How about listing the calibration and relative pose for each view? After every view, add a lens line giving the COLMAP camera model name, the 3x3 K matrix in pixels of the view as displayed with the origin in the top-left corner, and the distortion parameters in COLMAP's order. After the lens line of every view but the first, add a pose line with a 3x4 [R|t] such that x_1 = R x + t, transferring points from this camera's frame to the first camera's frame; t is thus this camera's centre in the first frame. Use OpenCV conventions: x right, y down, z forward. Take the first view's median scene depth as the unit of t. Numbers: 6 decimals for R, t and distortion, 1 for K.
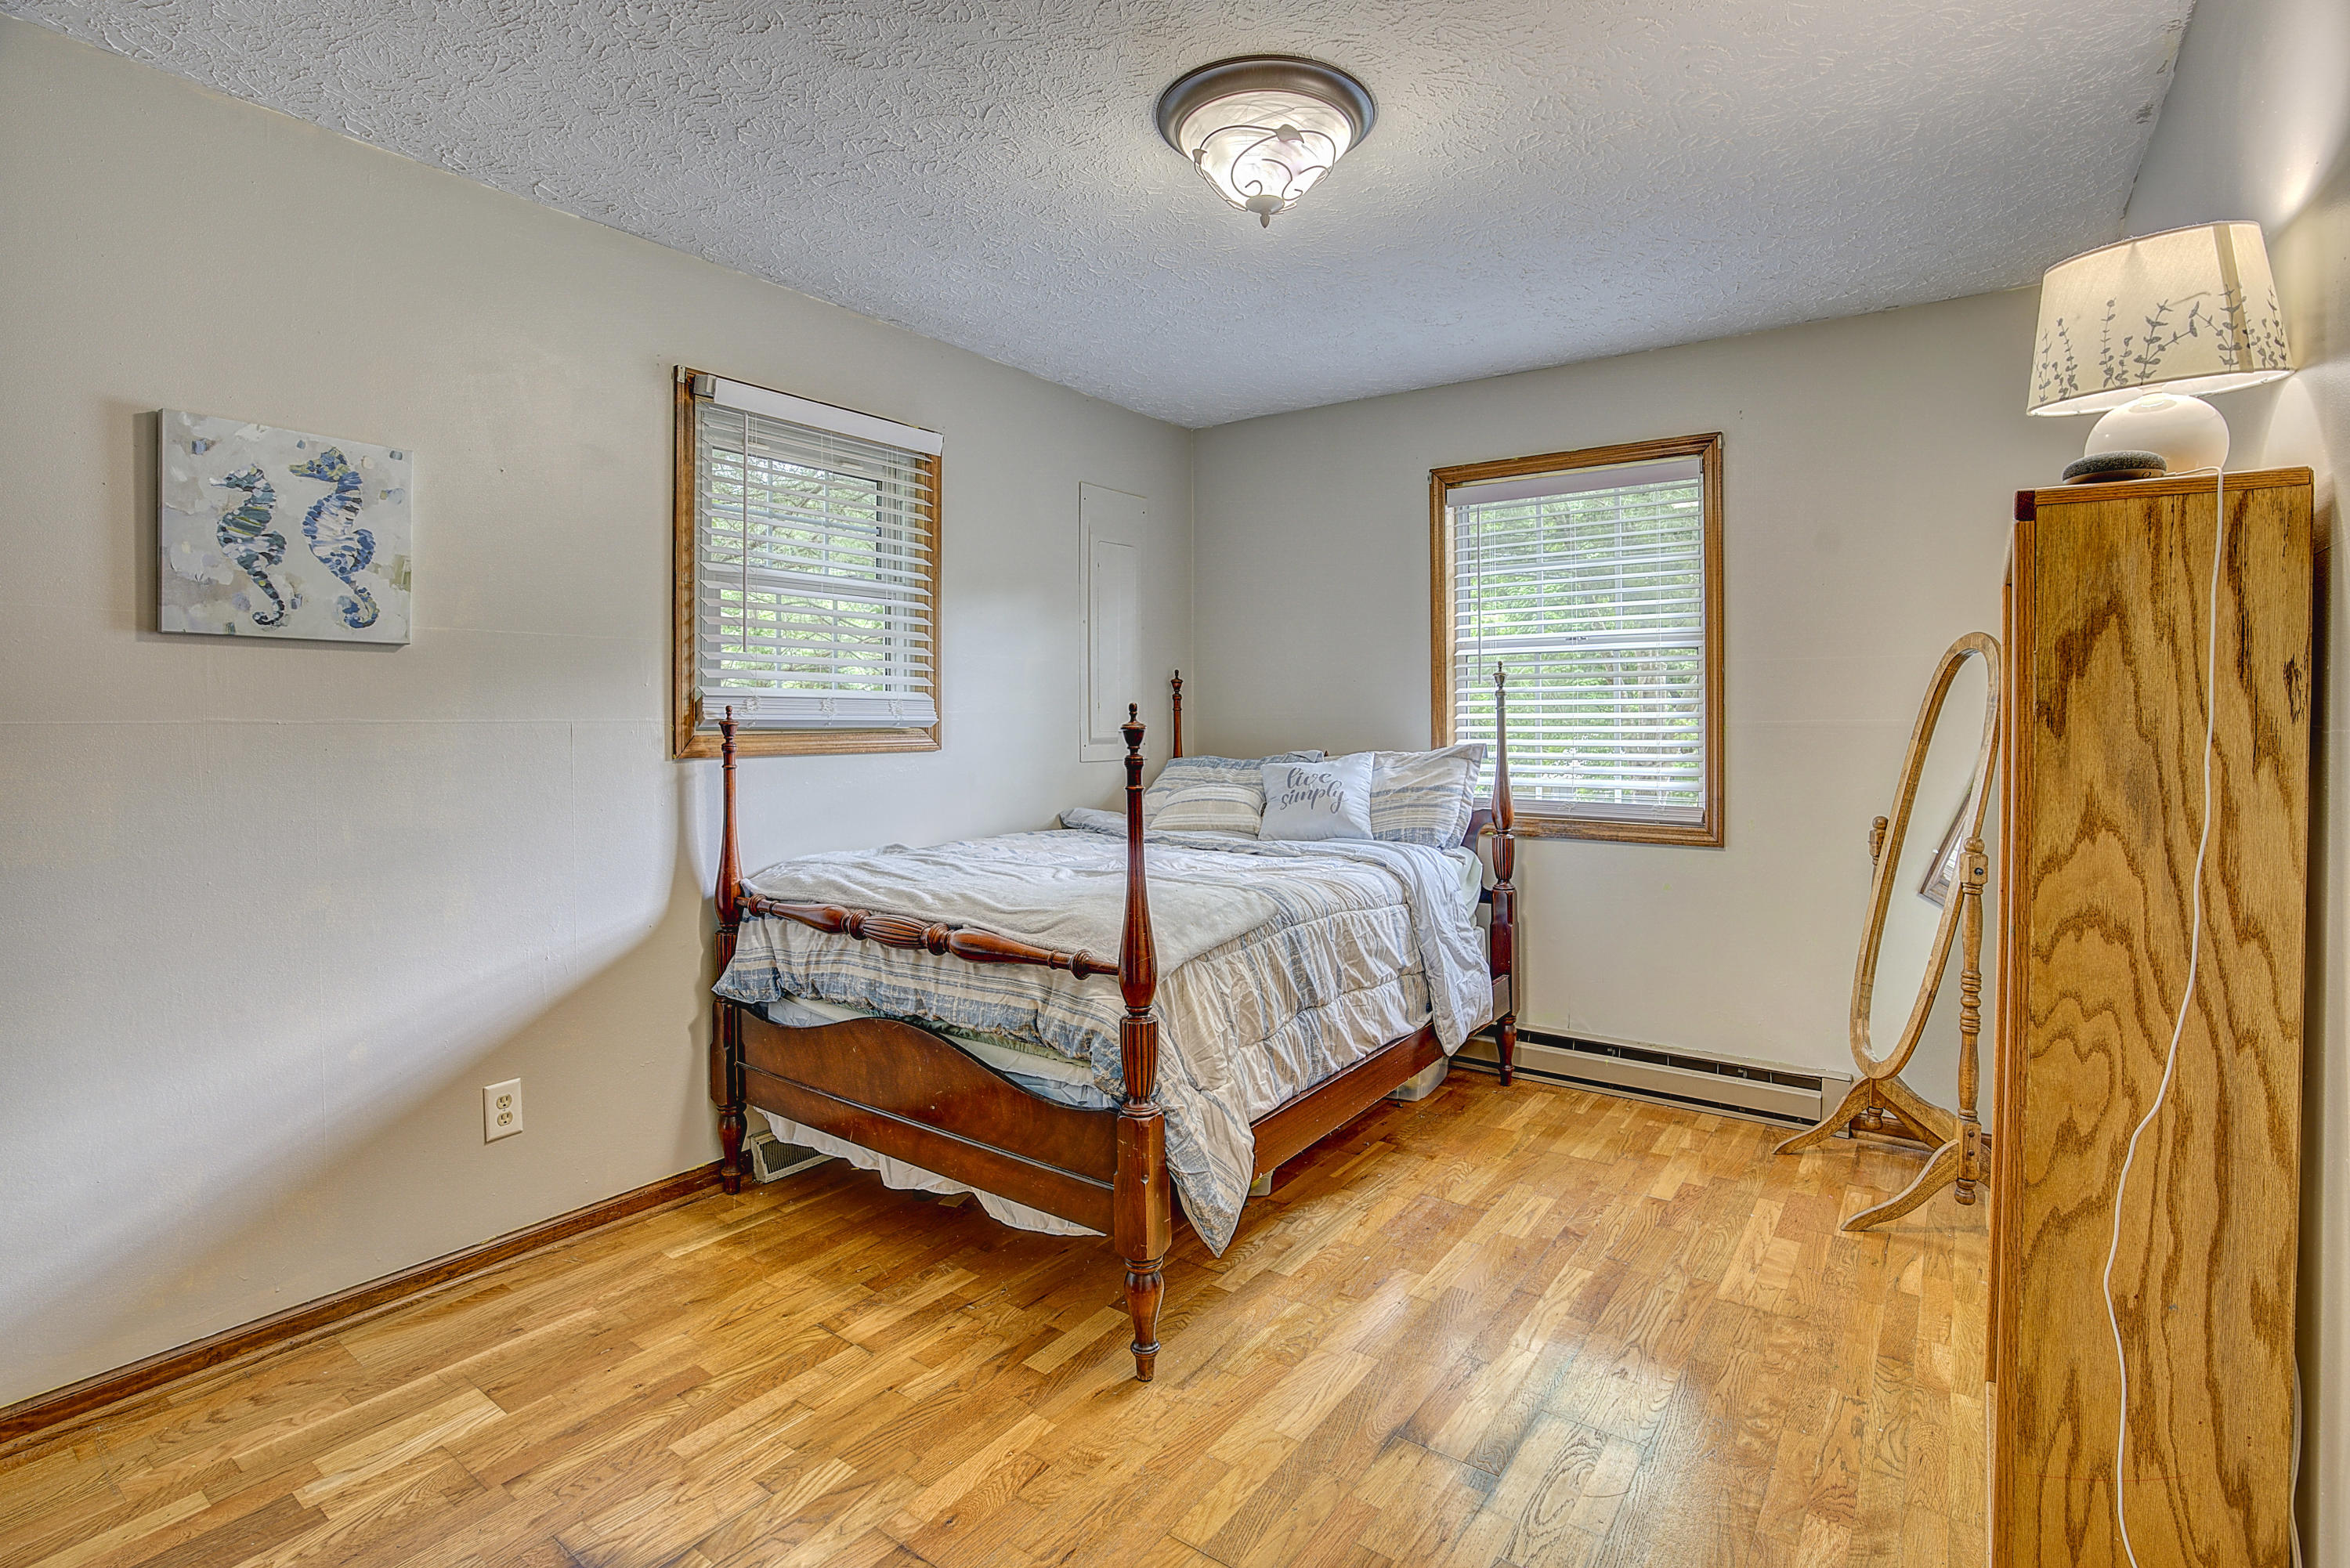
lens RADIAL K [[1102.5, 0, 1183.8], [0, 1102.5, 724.9], [0, 0, 1]] dist [-0.041067, 0.004751]
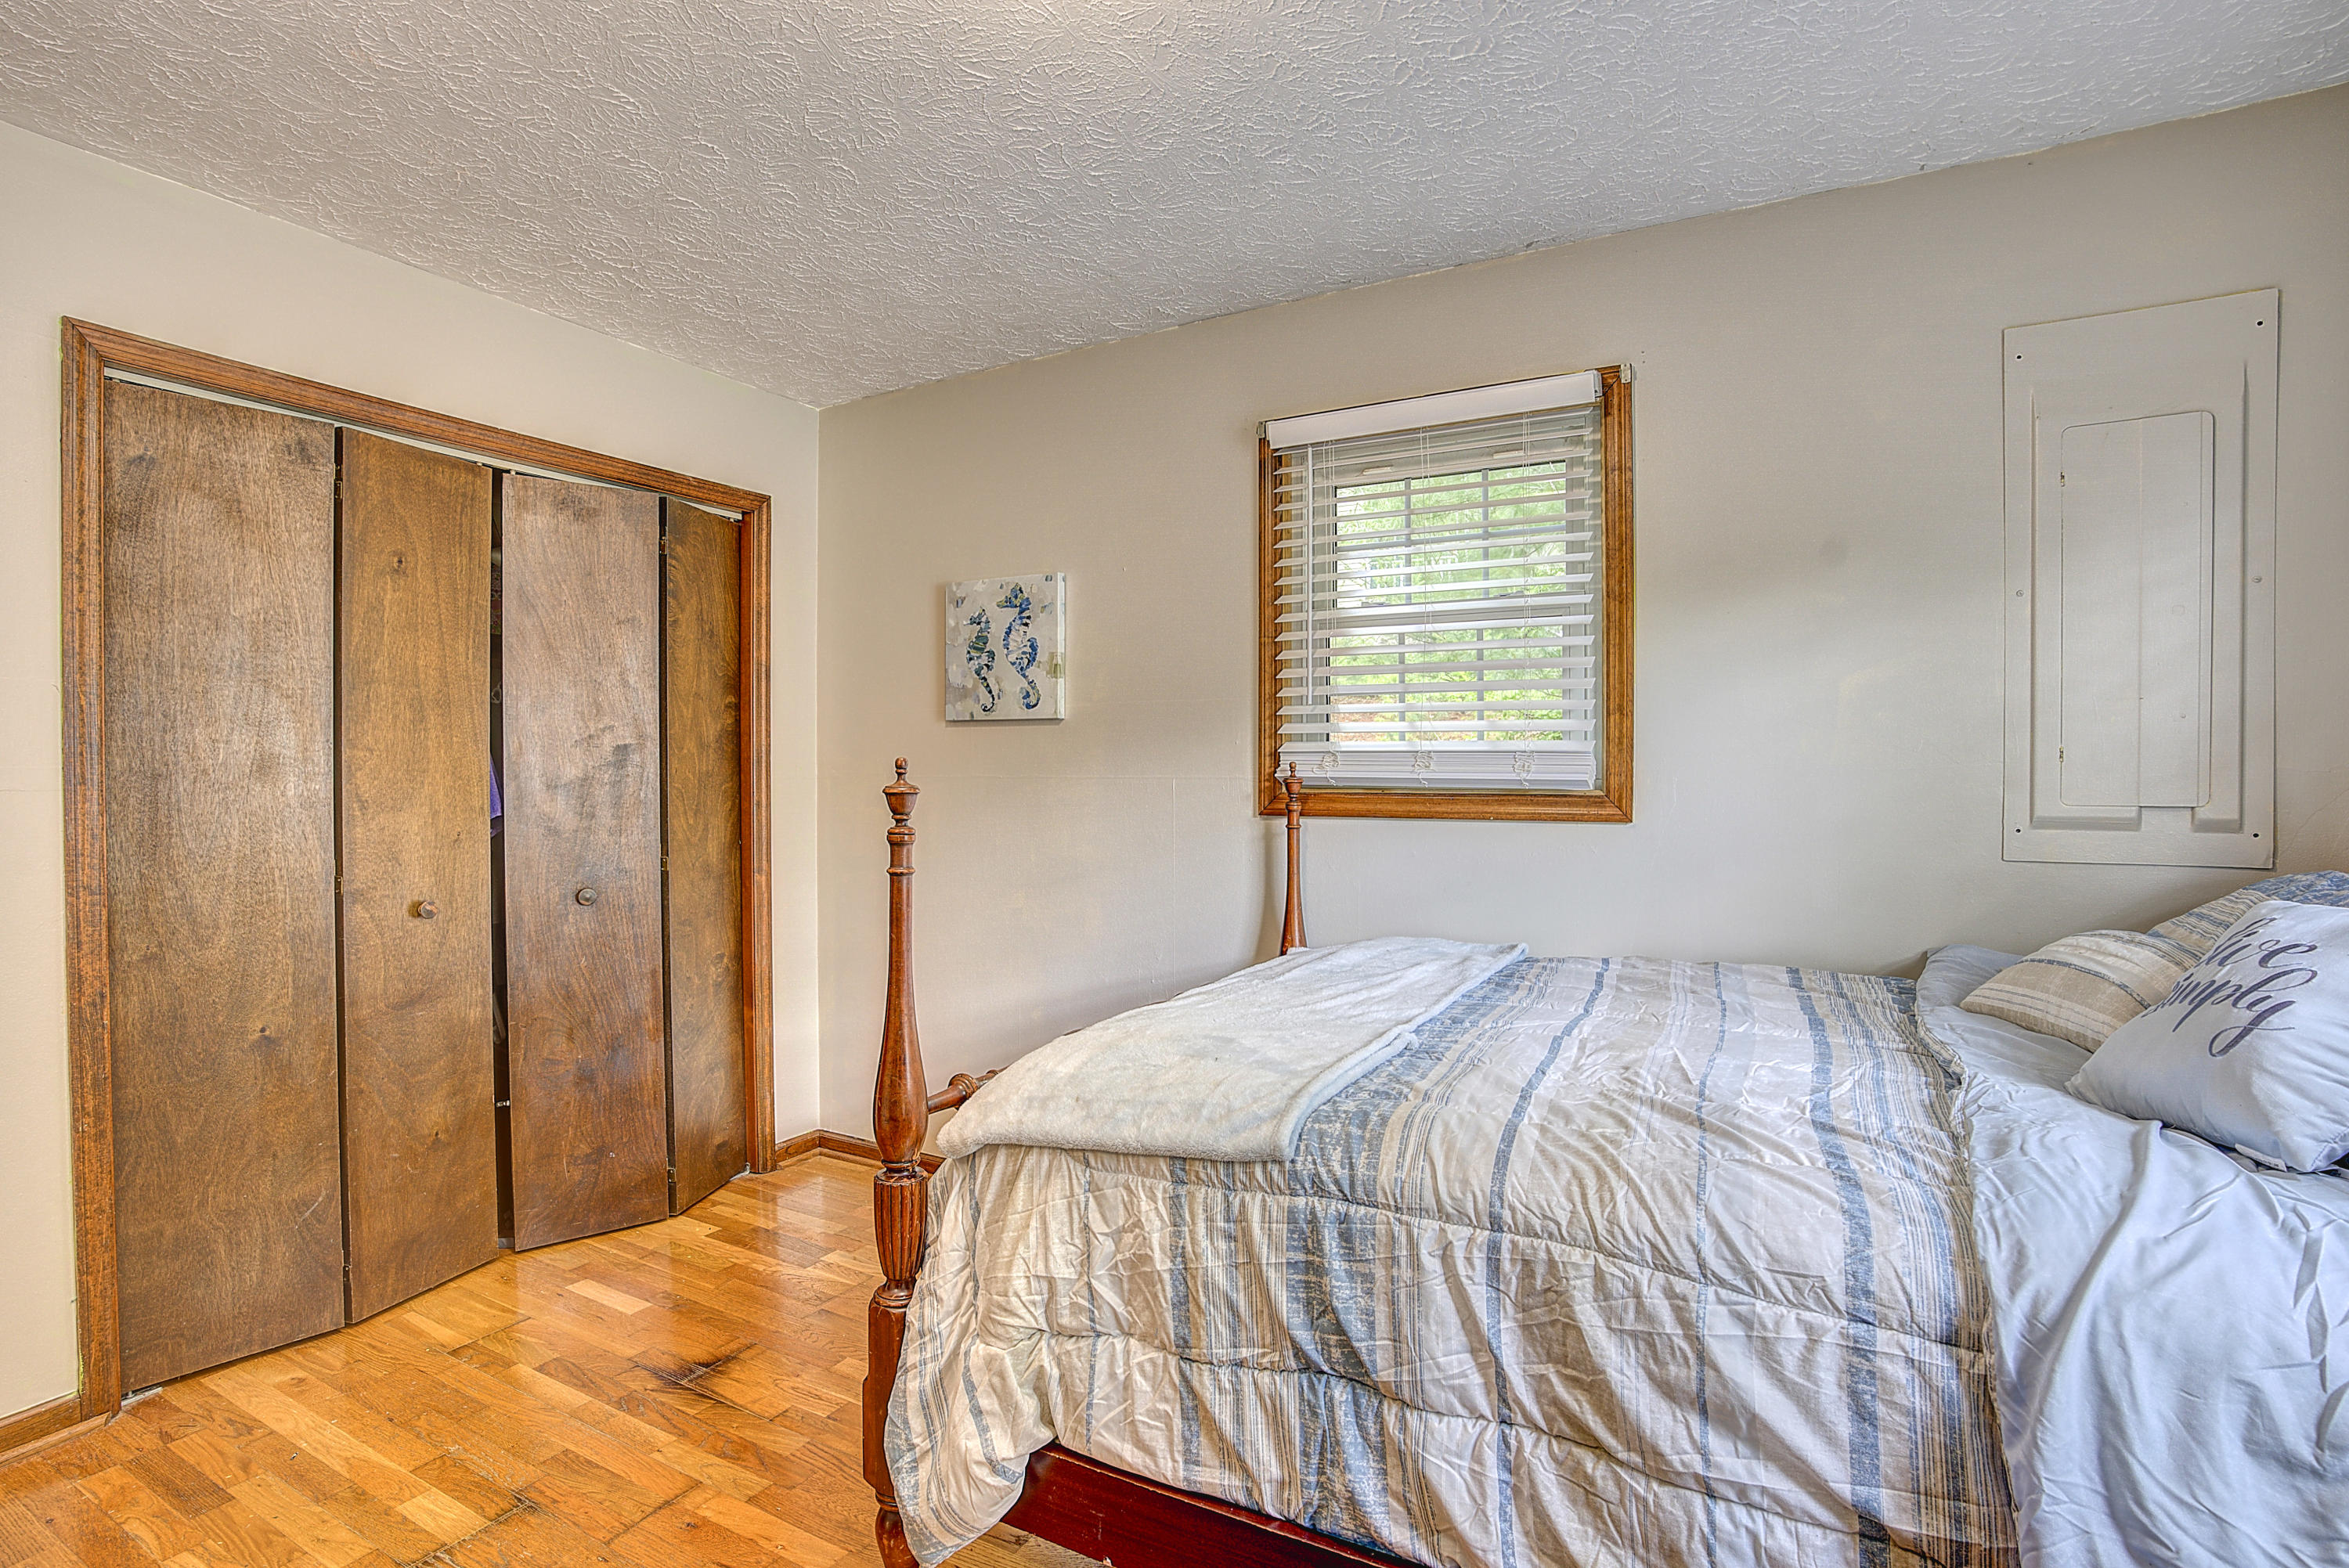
lens RADIAL K [[1102.0, 0, 1173.8], [0, 1102.0, 782.3], [0, 0, 1]] dist [-0.041067, 0.004751]
pose [[0.130360, 0.011385, -0.991401, 0.671416], [-0.006879, 0.999920, 0.010578, -0.011858], [0.991443, 0.005441, 0.130427, 1.002183]]
